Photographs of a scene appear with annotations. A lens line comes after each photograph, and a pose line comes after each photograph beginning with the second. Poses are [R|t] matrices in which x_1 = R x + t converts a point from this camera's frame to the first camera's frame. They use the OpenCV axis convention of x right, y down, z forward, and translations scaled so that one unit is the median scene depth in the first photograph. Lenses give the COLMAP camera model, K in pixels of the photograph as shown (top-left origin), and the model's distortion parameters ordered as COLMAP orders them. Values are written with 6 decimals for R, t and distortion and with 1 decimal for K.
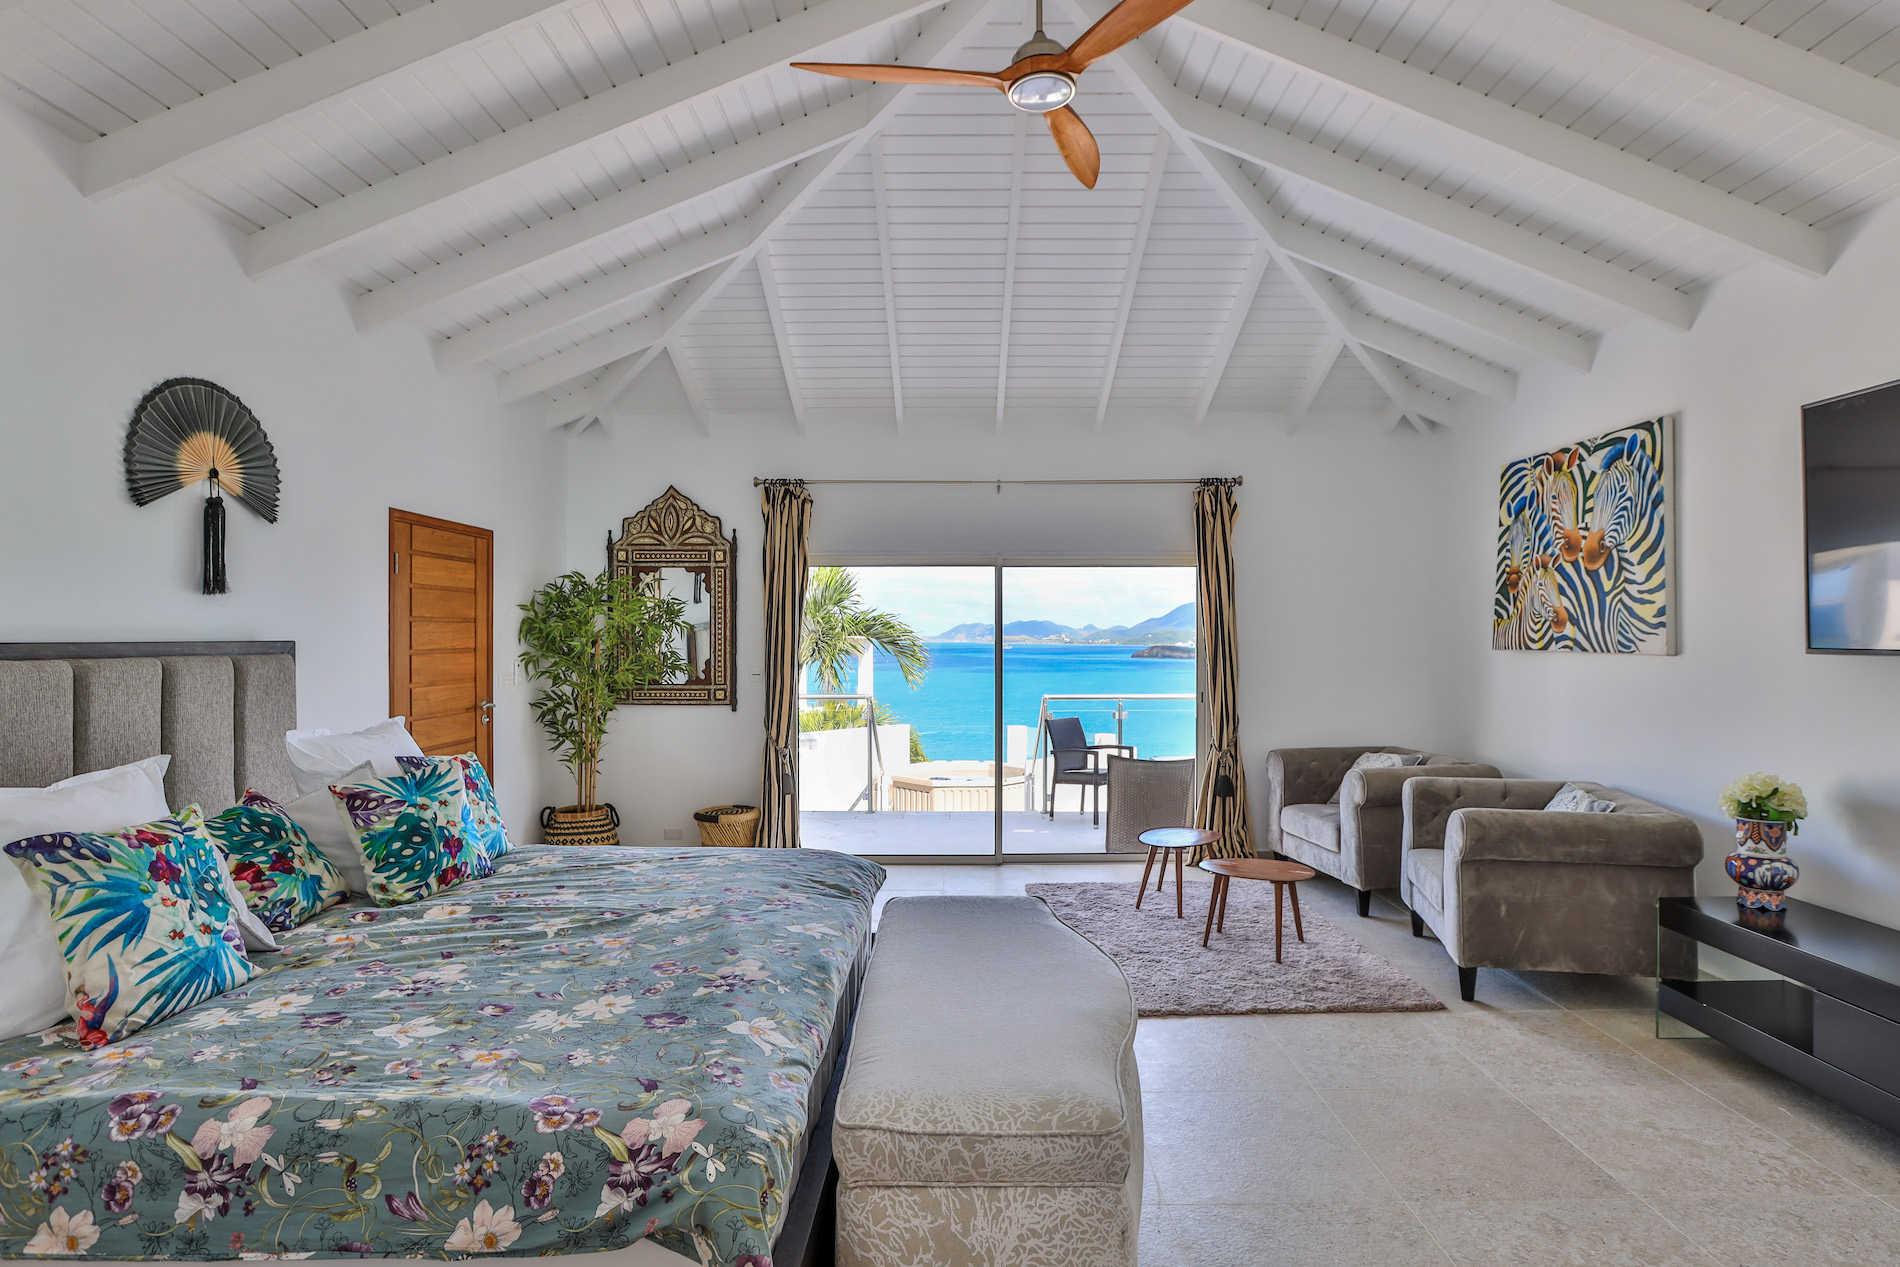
lens RADIAL K [[962.9, 0, 961.0], [0, 962.9, 637.3], [0, 0, 1]] dist [-0.059255, 0.023453]
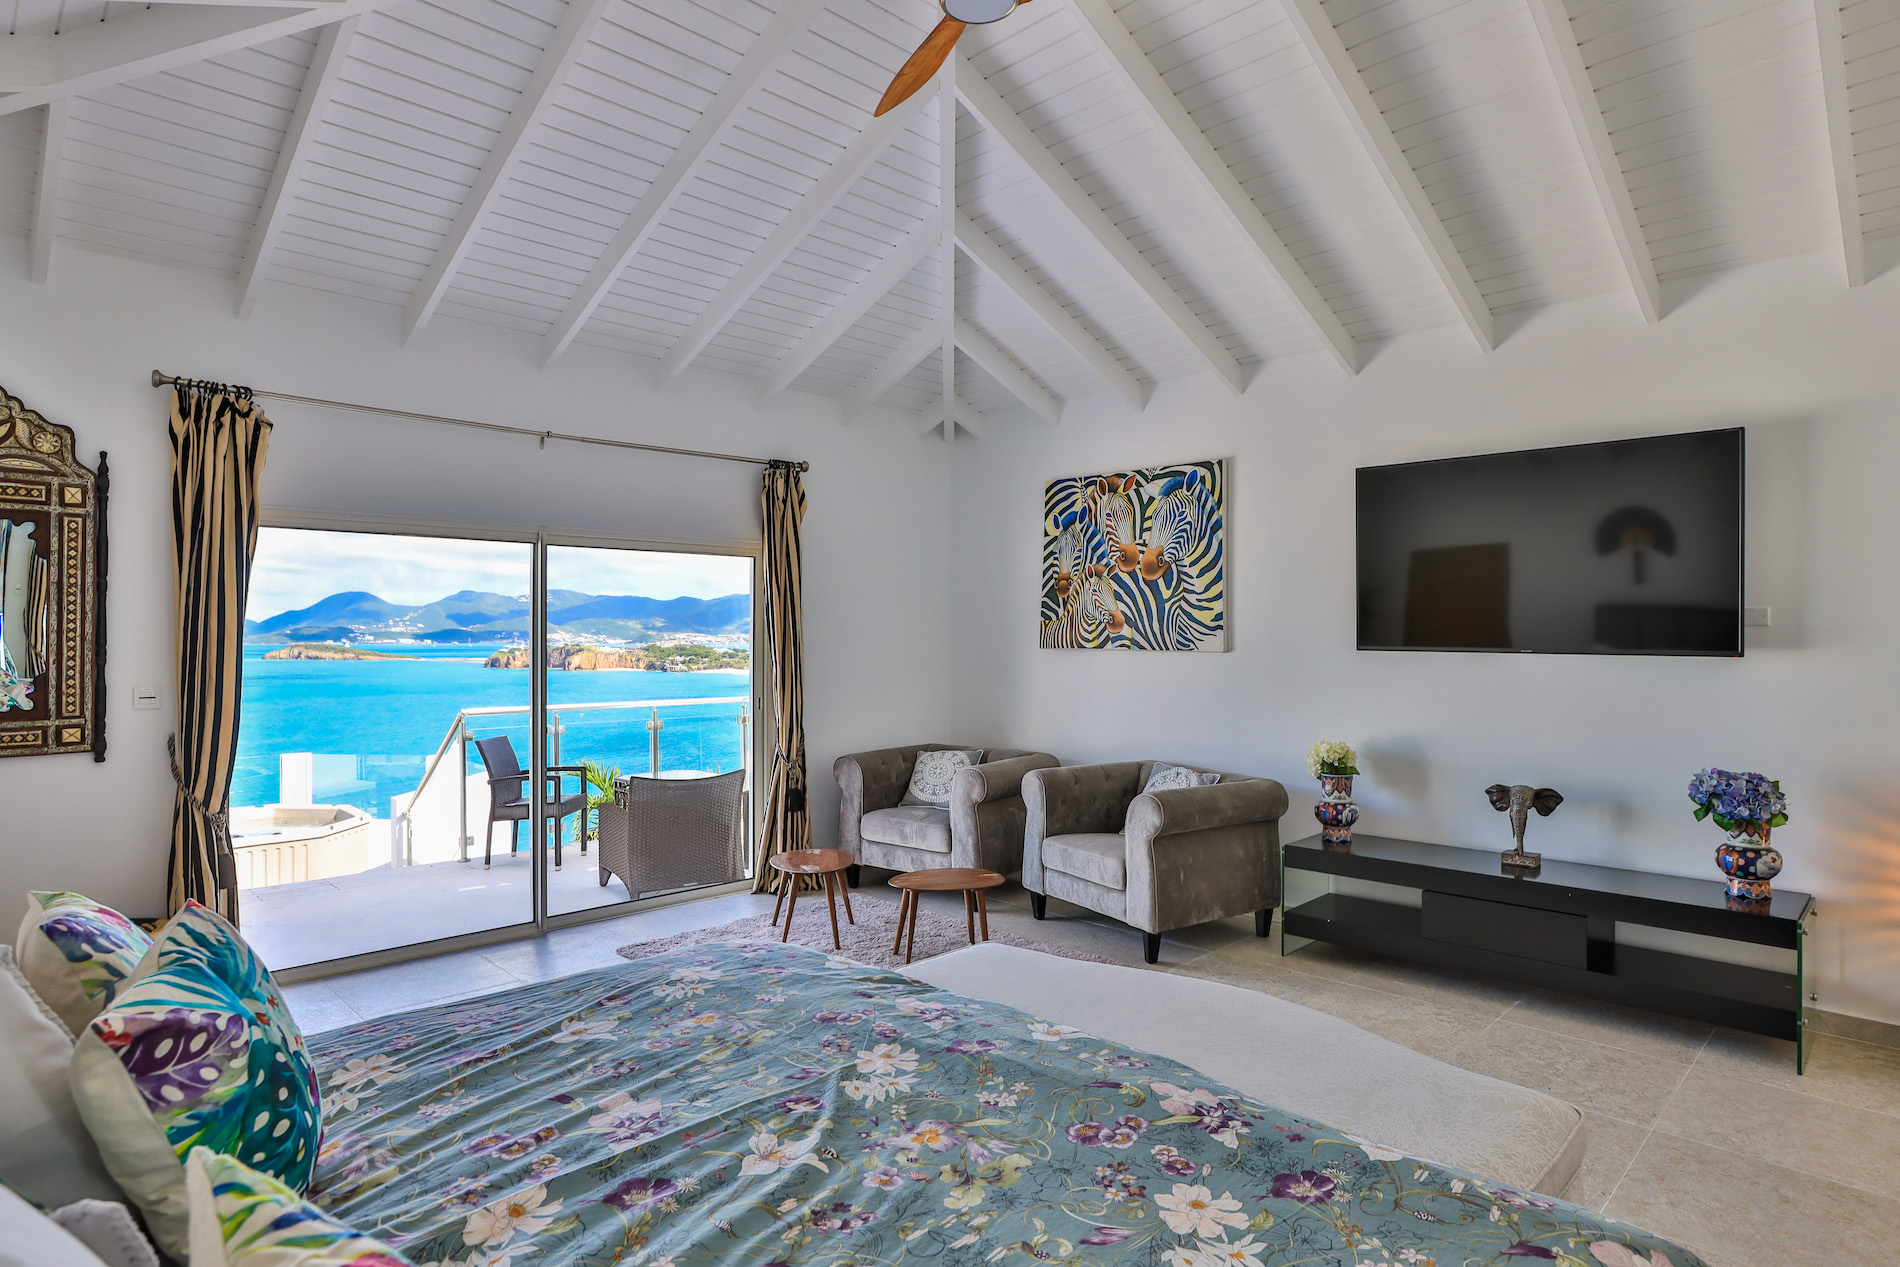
lens RADIAL K [[1035.7, 0, 950.0], [0, 1035.7, 633.5], [0, 0, 1]] dist [-0.071441, 0.045556]
pose [[0.703436, 0.002654, 0.710753, -0.416435], [-0.002104, 0.999996, -0.001652, -0.002145], [-0.710755, -0.000334, 0.703439, 0.264784]]
